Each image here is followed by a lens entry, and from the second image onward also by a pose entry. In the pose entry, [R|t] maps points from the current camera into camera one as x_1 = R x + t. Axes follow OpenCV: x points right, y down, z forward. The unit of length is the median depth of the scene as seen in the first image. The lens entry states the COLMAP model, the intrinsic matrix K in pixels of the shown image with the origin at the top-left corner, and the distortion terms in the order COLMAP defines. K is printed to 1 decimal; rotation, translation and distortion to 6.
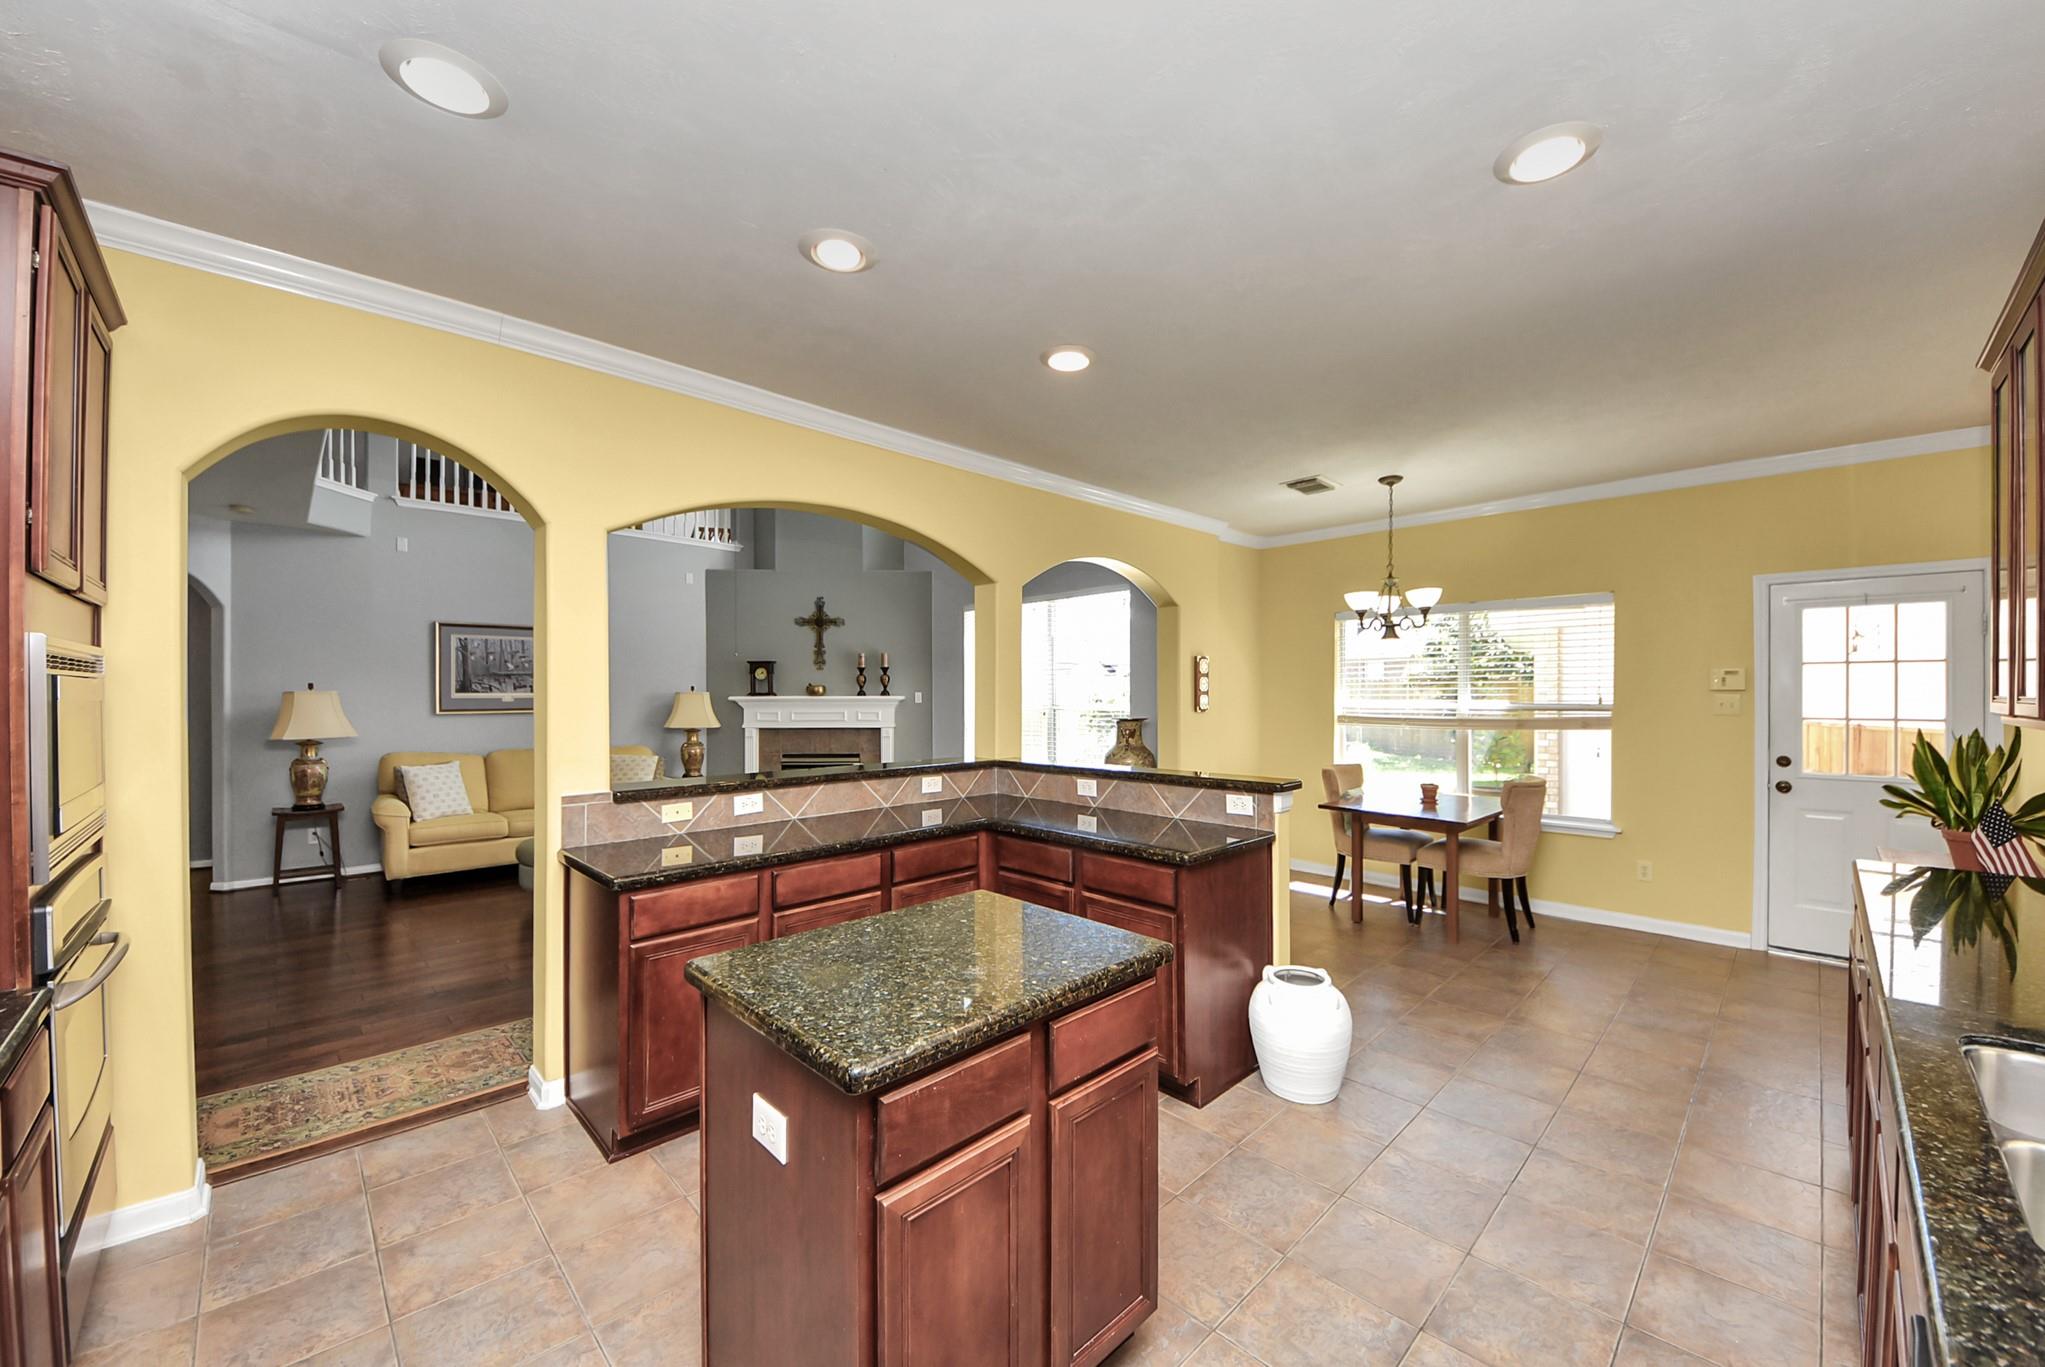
lens RADIAL K [[788.9, 0, 1022.5], [0, 788.9, 683.5], [0, 0, 1]] dist [-0.015646, -0.000122]
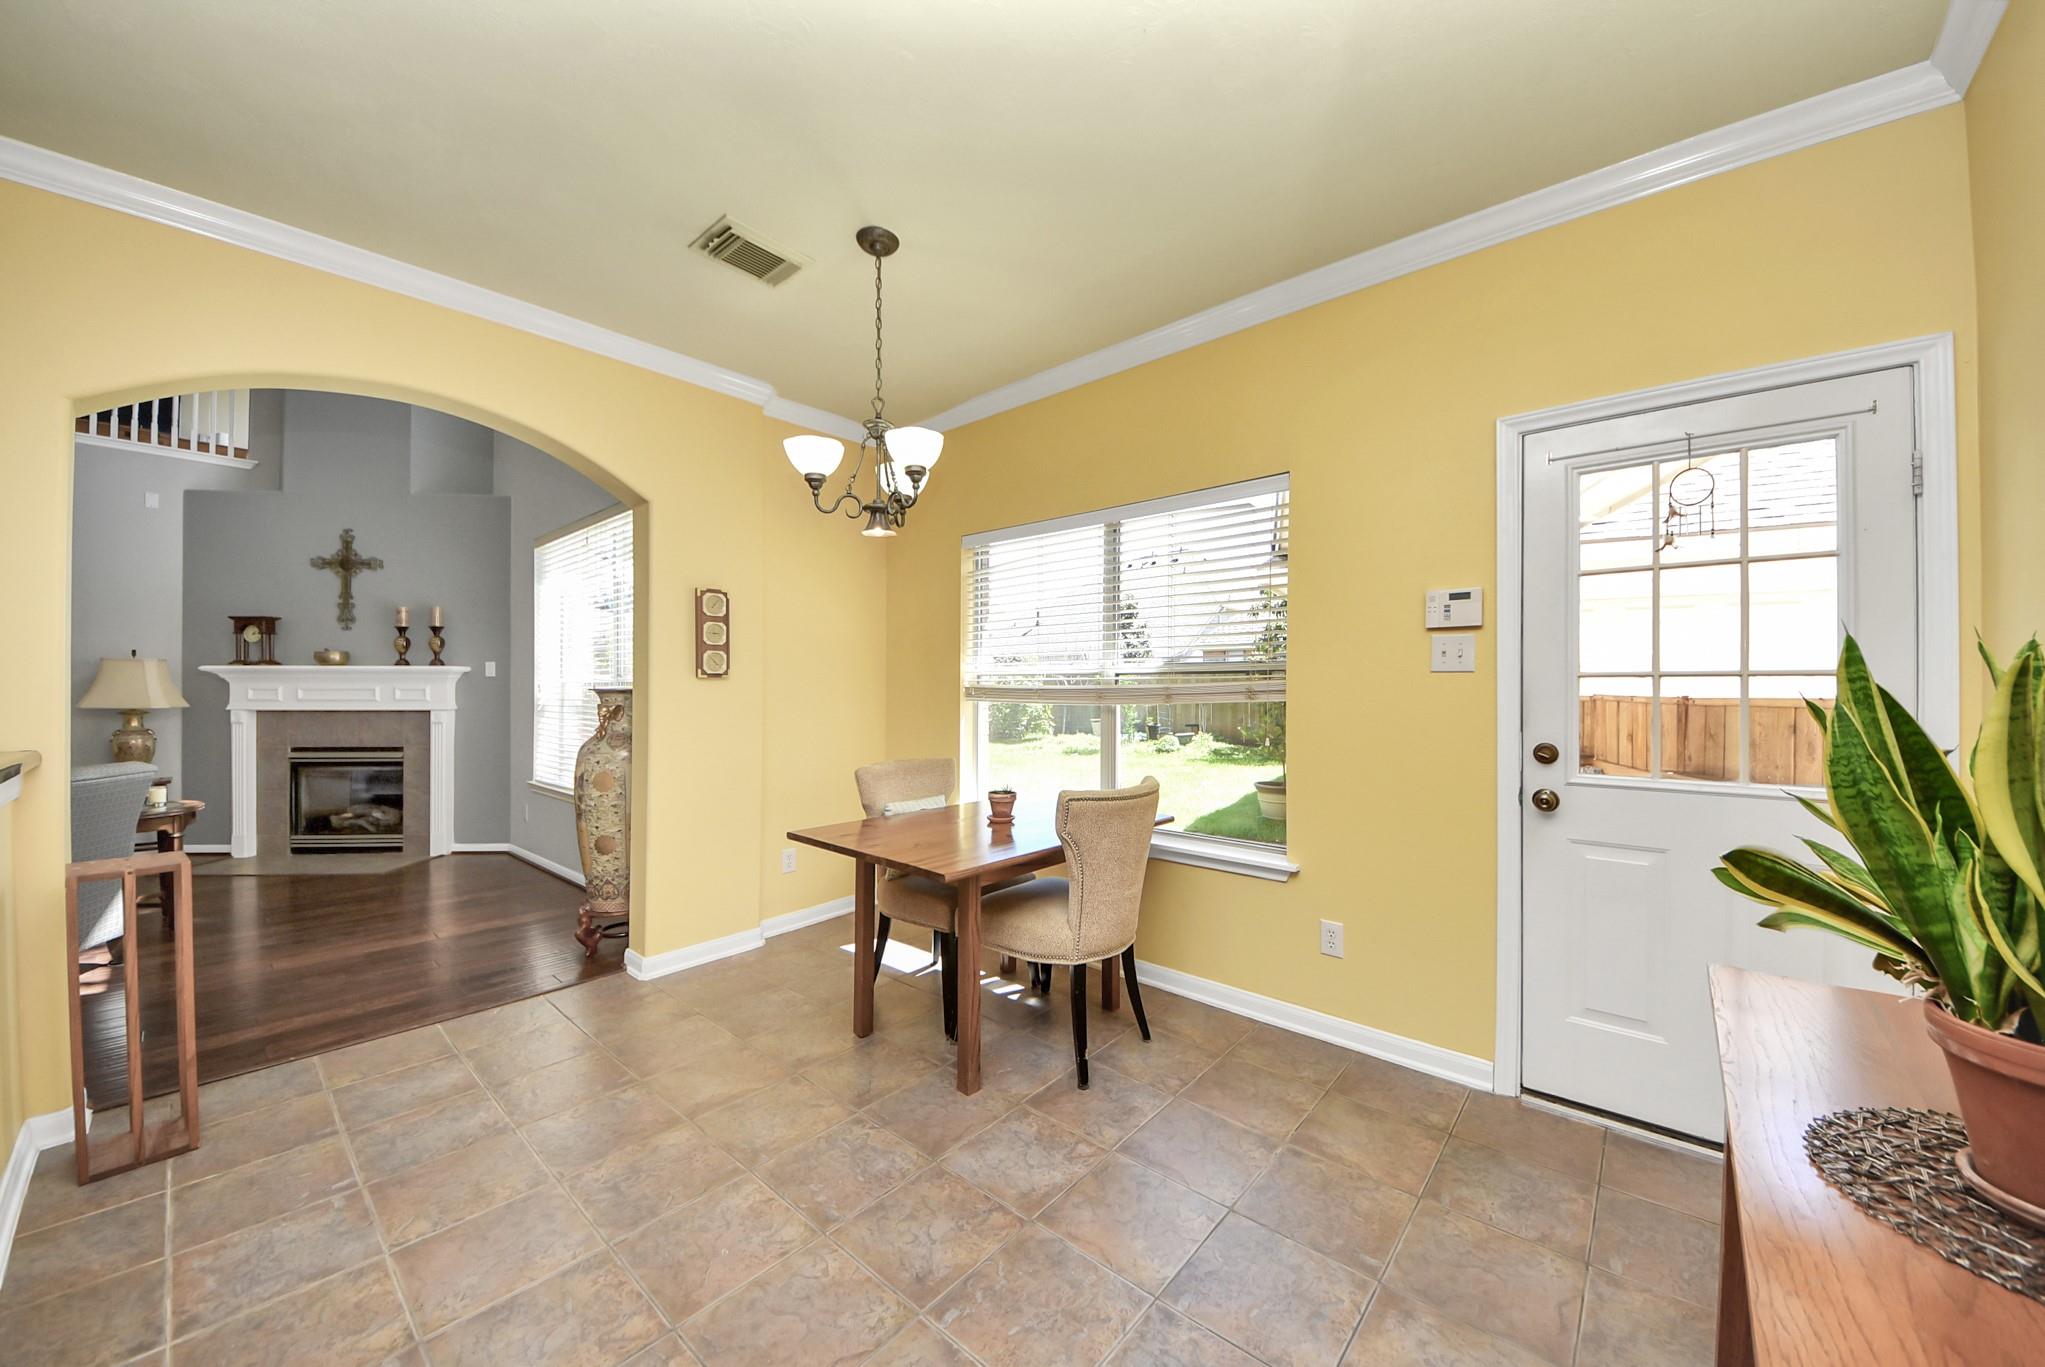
lens RADIAL K [[742.0, 0, 1022.5], [0, 742.0, 683.5], [0, 0, 1]] dist [-0.001182, -0.000112]
pose [[0.996027, 0.003693, 0.088971, 0.482595], [-0.004090, 0.999983, 0.004272, 0.042303], [-0.088954, -0.004619, 0.996025, 0.436776]]
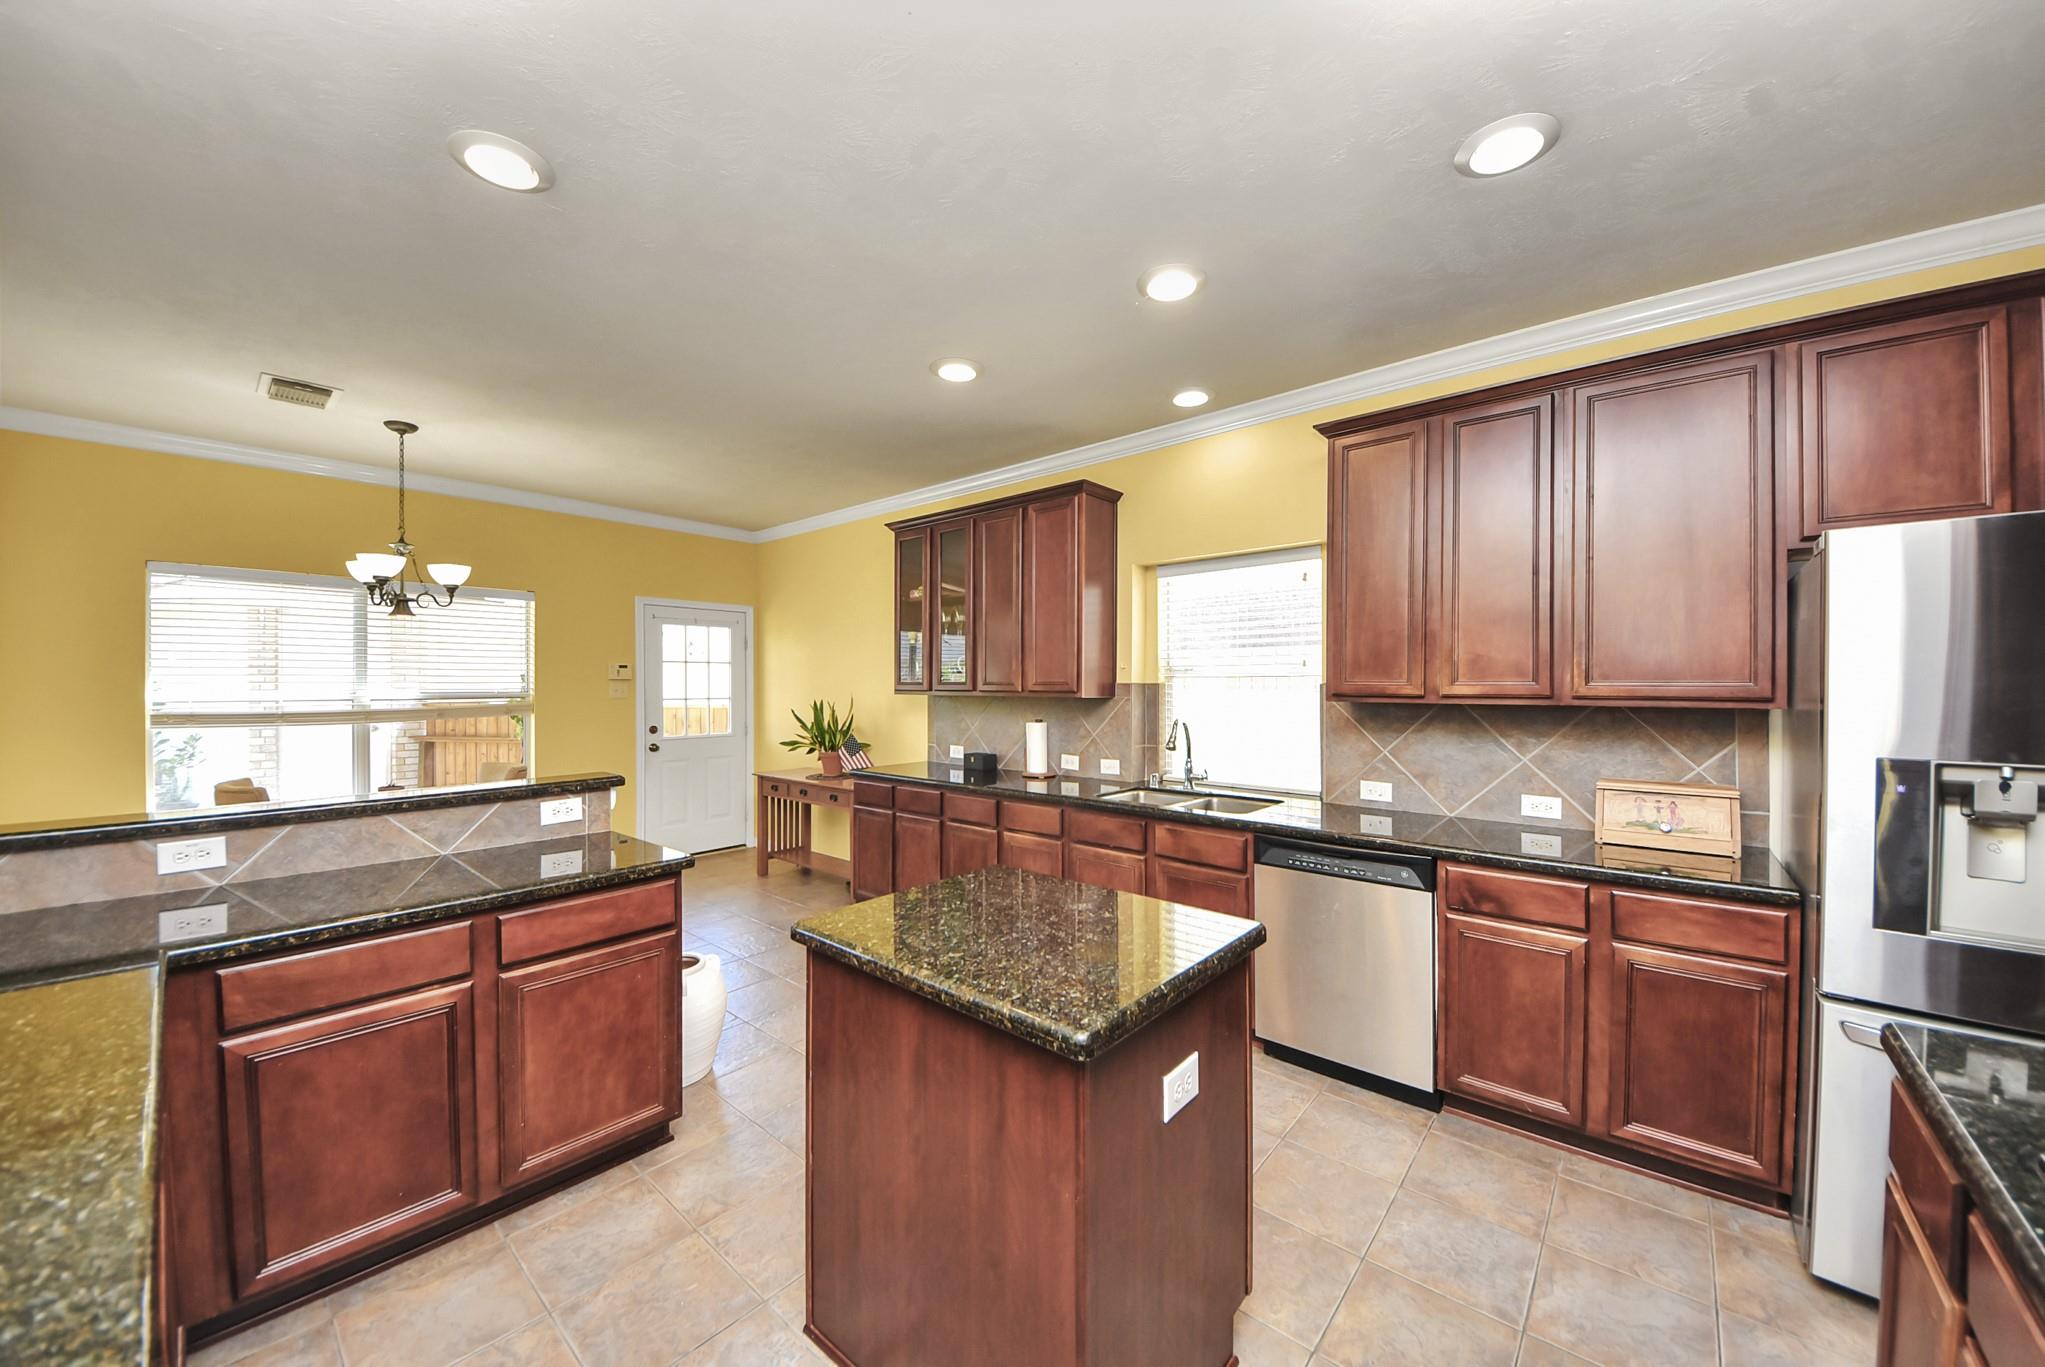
lens RADIAL K [[742.0, 0, 1022.5], [0, 742.0, 683.5], [0, 0, 1]] dist [-0.001182, -0.000112]
pose [[-0.092014, 0.002046, 0.995756, -0.363903], [-0.009940, 0.999946, -0.002973, 0.010369], [-0.995708, -0.010171, -0.091989, 0.388784]]
